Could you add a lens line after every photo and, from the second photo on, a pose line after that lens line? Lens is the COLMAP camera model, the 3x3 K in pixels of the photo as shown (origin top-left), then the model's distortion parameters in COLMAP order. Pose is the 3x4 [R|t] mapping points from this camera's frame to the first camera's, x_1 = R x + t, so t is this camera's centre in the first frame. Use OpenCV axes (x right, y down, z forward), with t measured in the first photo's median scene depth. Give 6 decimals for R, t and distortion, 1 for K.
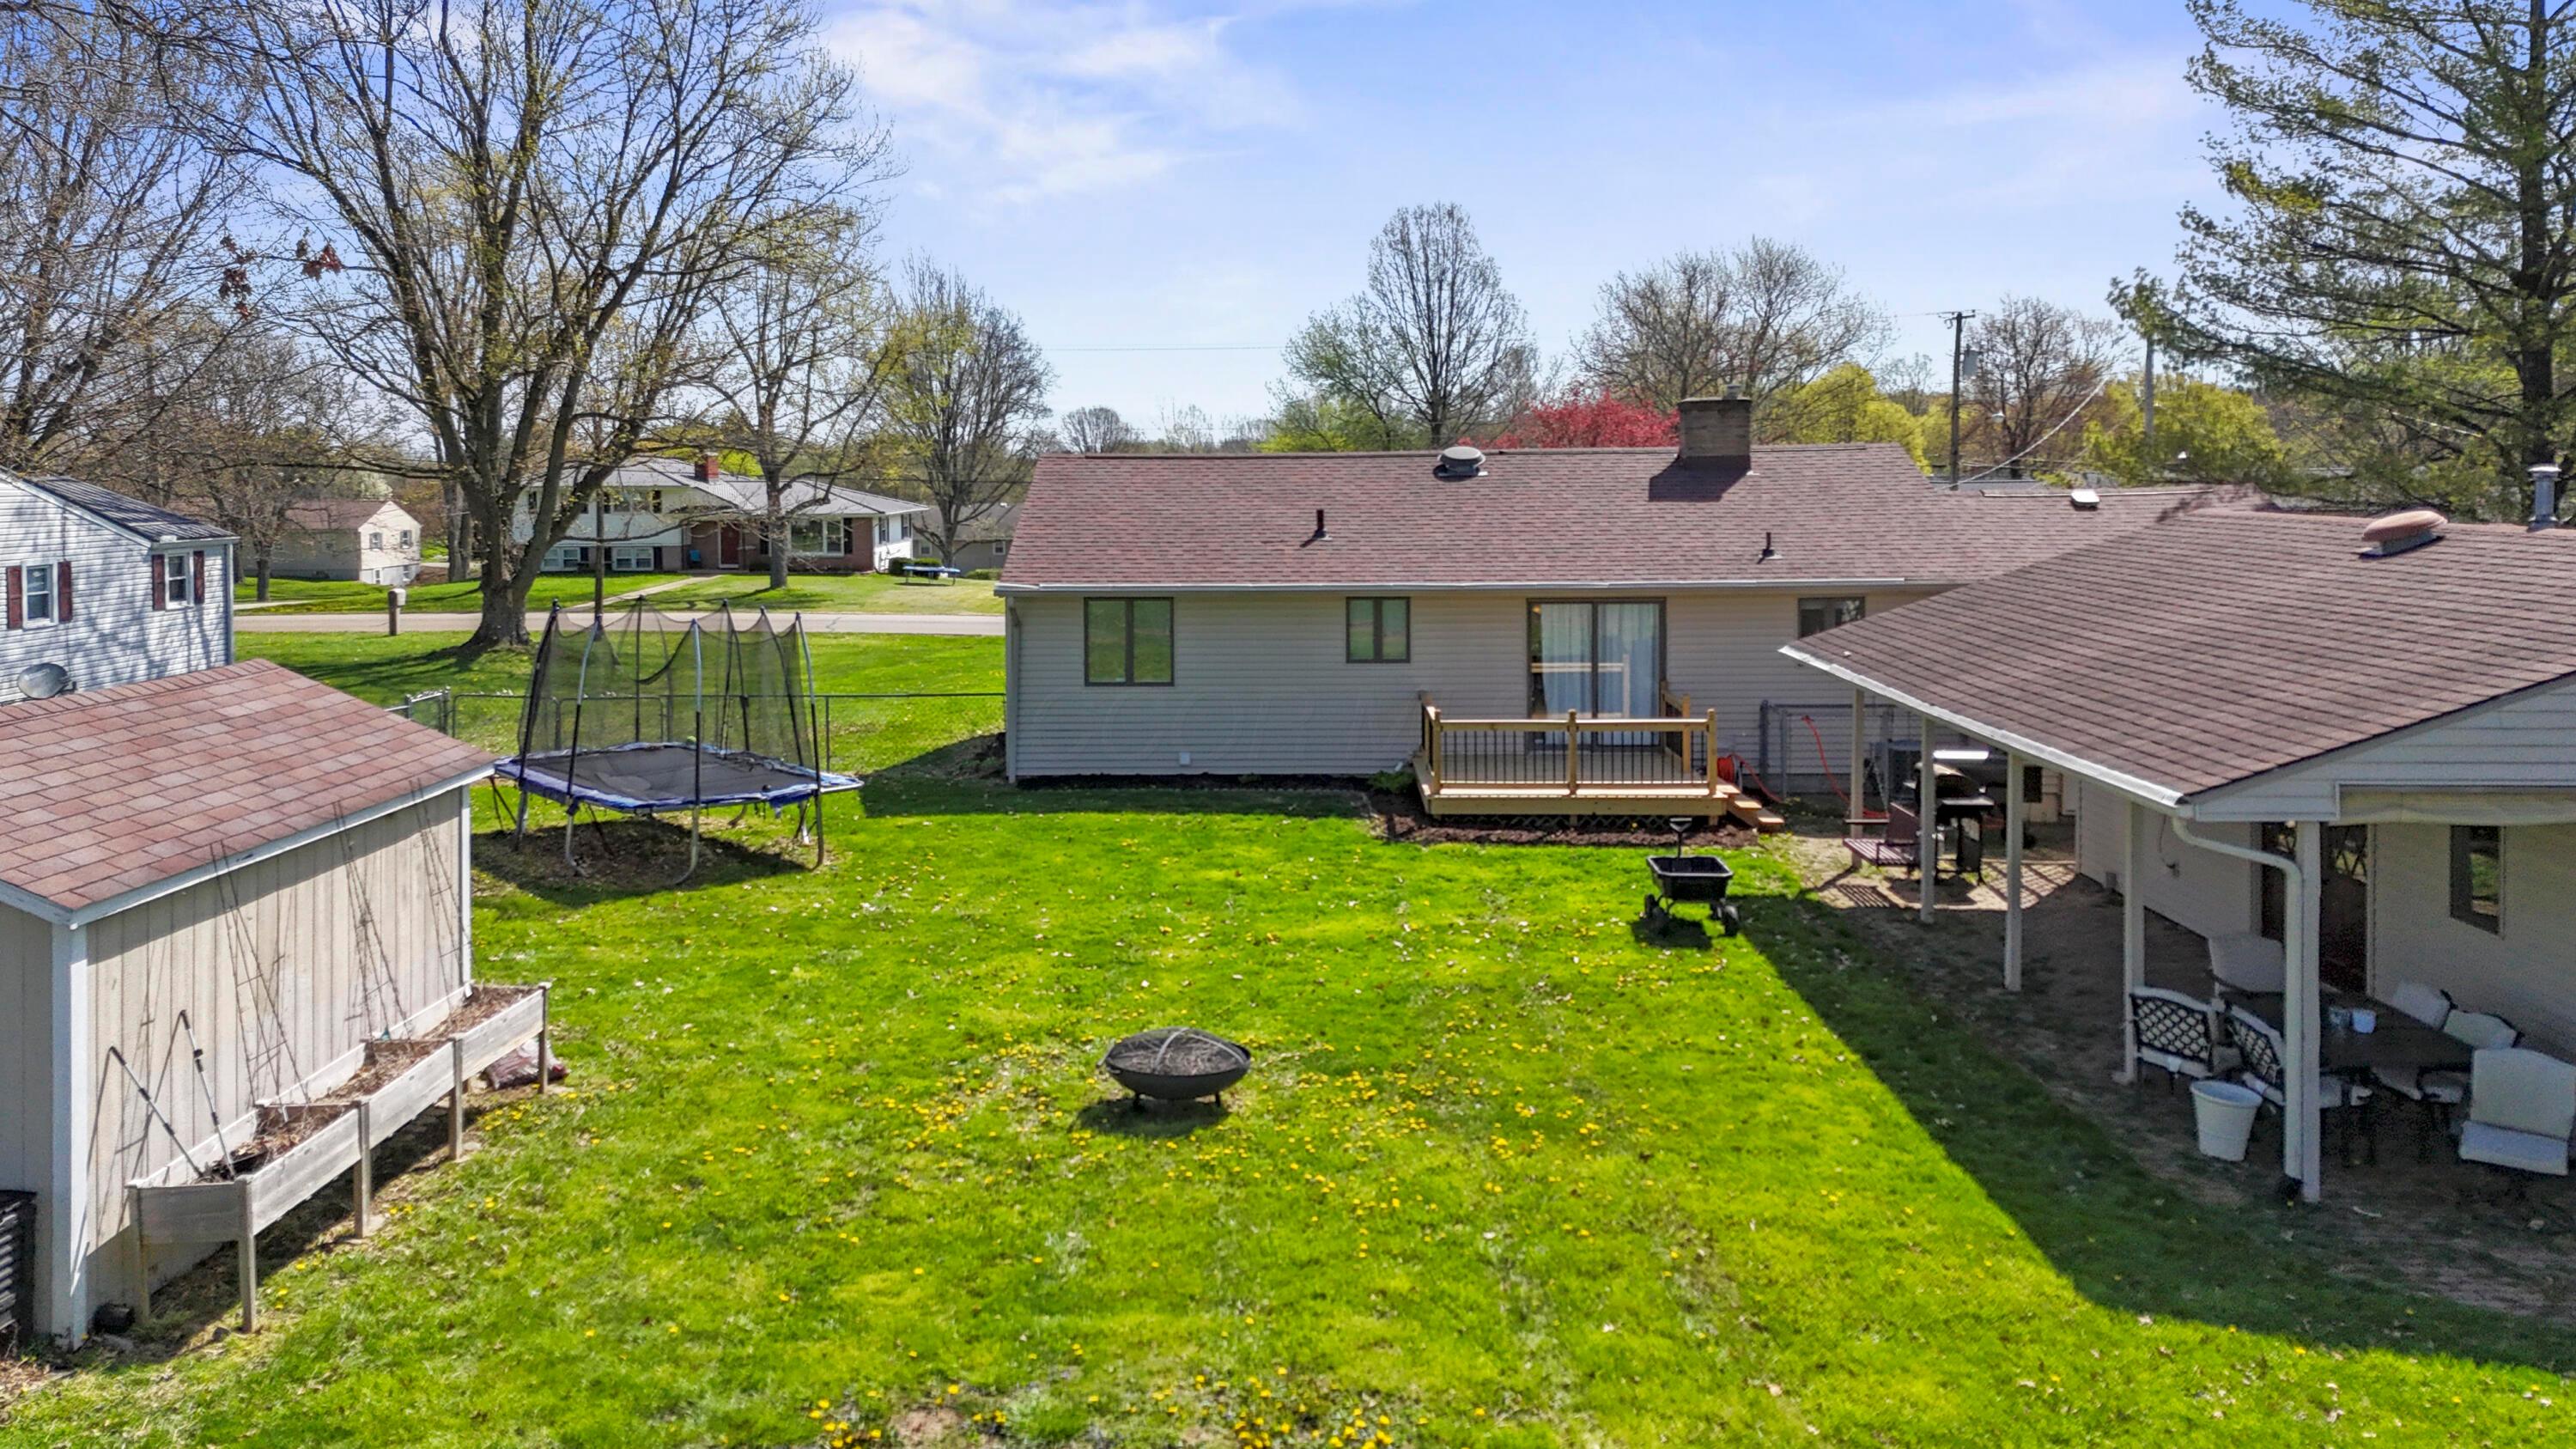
lens RADIAL K [[1841.6, 0, 1229.8], [0, 1841.6, 599.6], [0, 0, 1]] dist [0.041940, -0.005296]
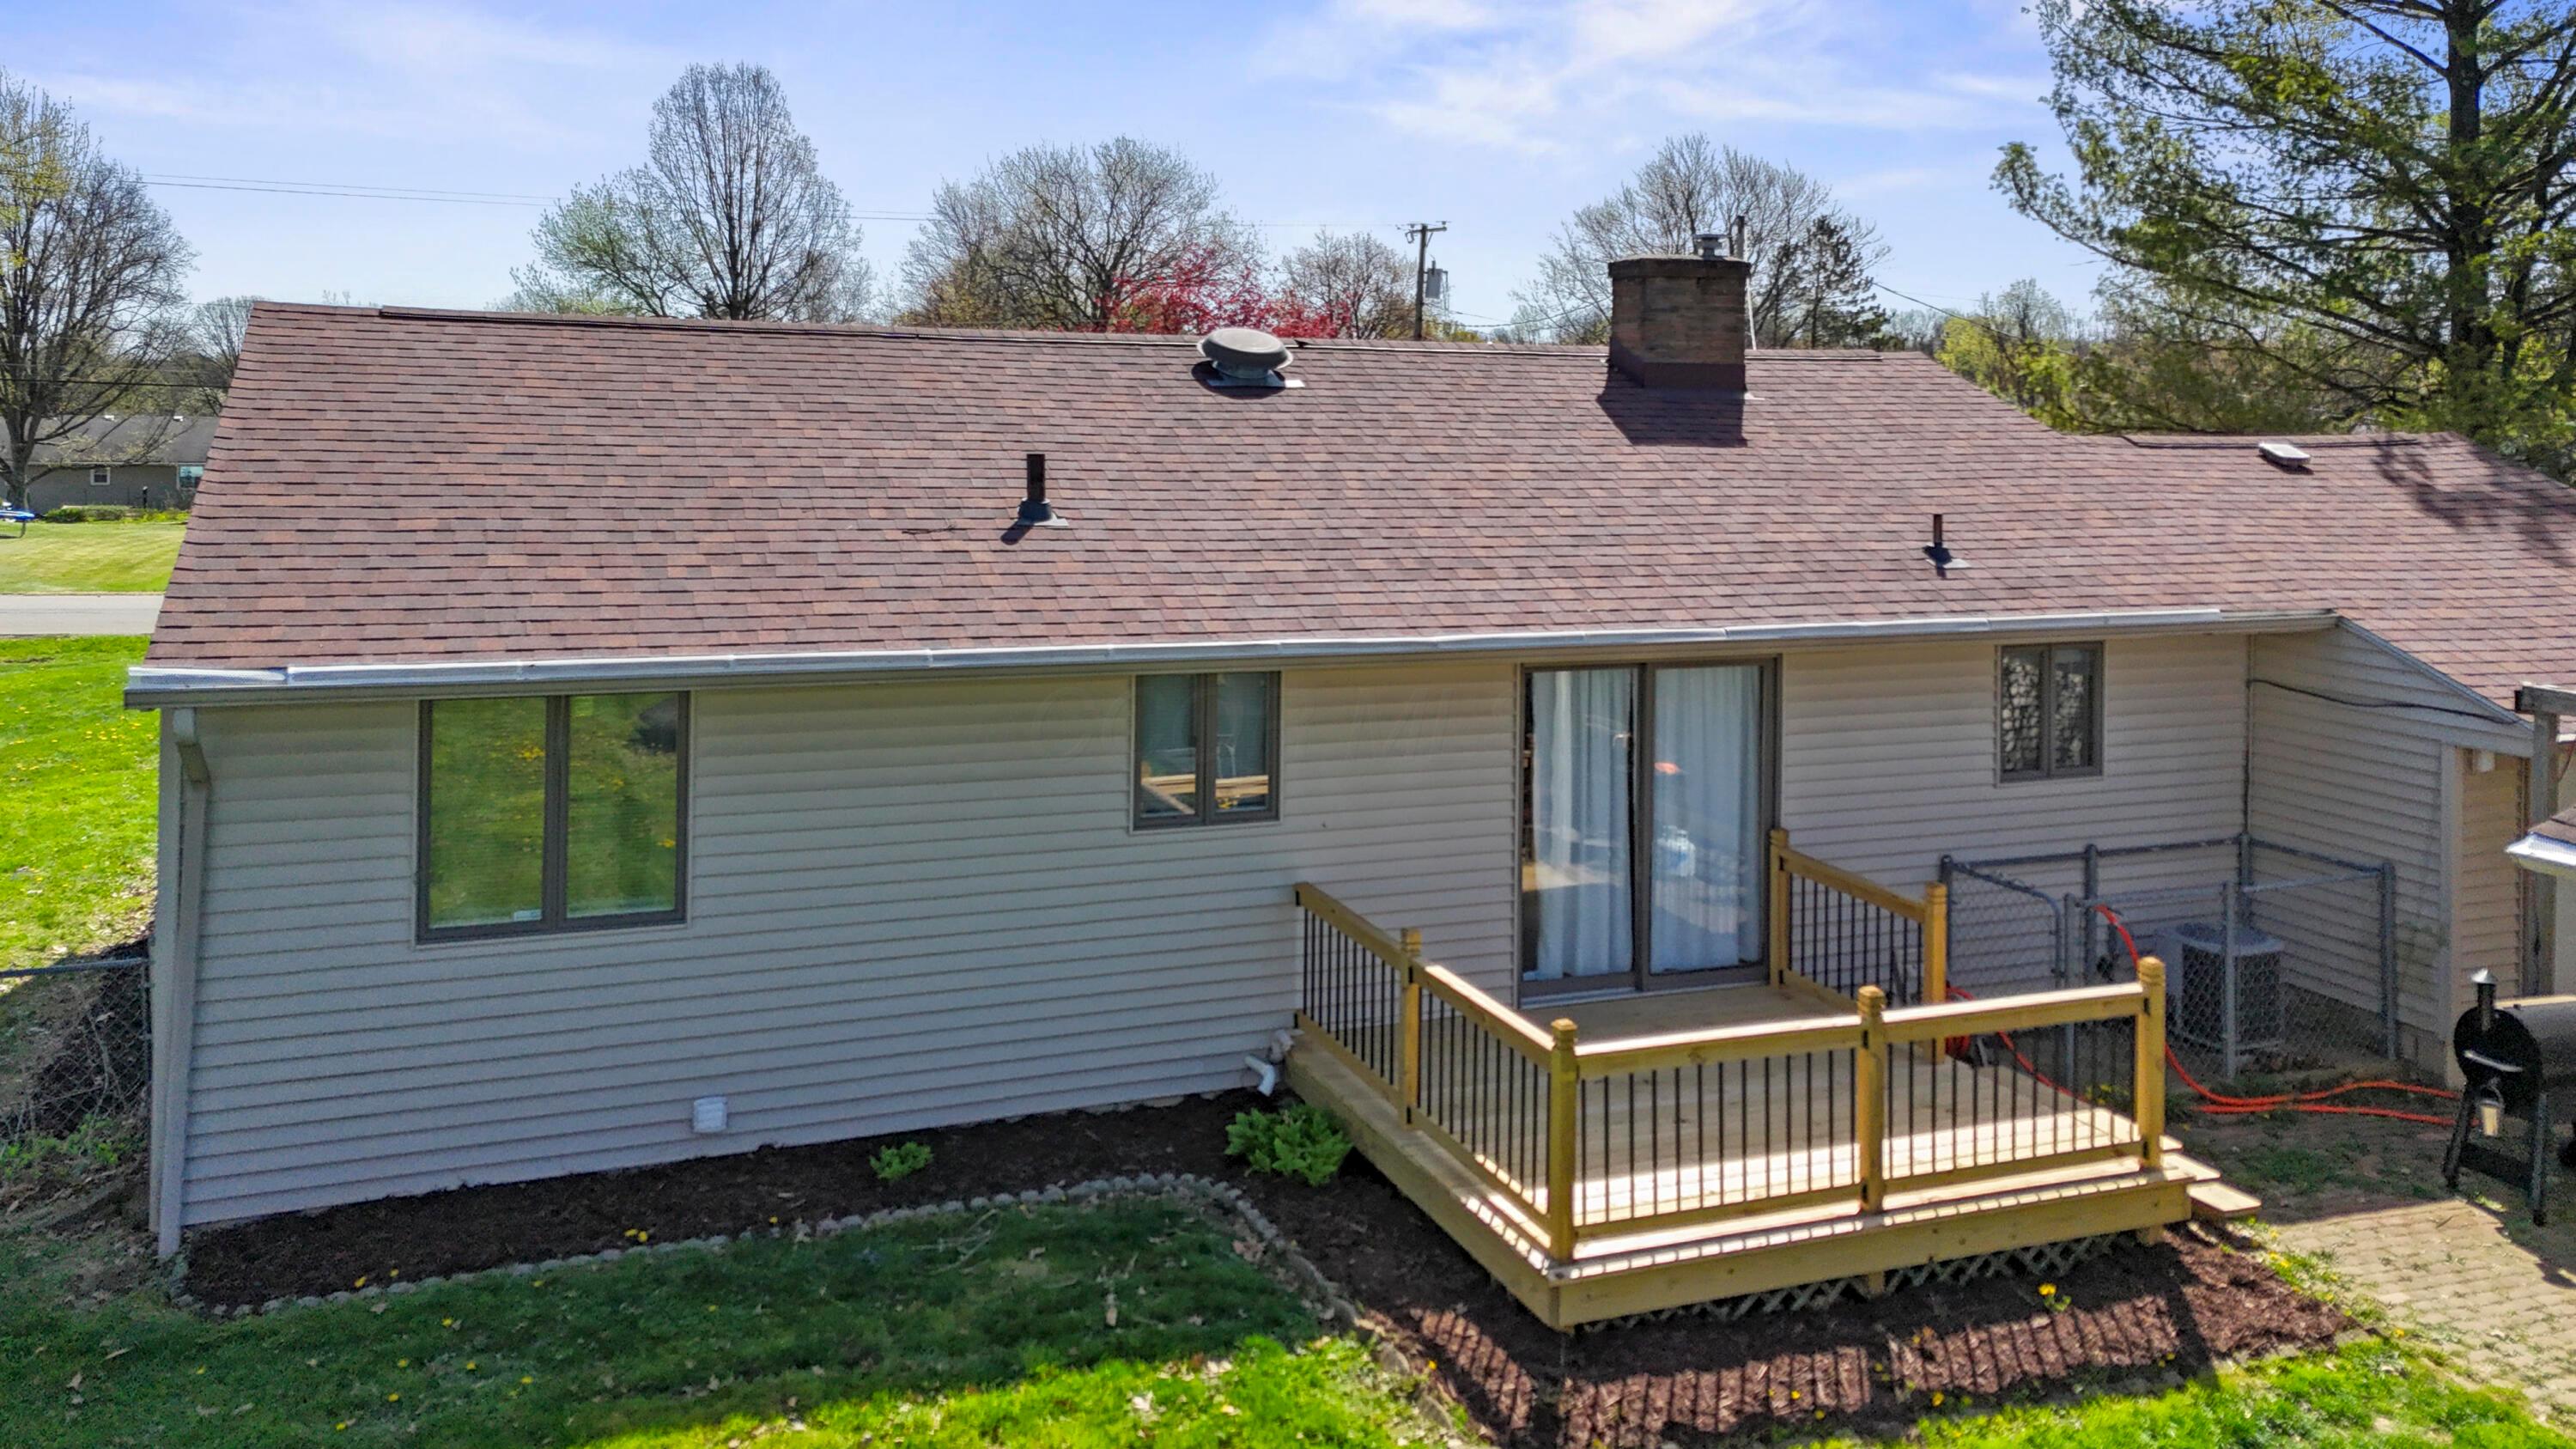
lens RADIAL K [[1745.7, 0, 1149.7], [0, 1745.7, 489.4], [0, 0, 1]] dist [0.059962, -0.038857]
pose [[0.916529, 0.012904, 0.399760, -0.029630], [-0.005109, 0.999776, -0.020559, -0.011225], [-0.399936, 0.016801, 0.916389, 0.217737]]
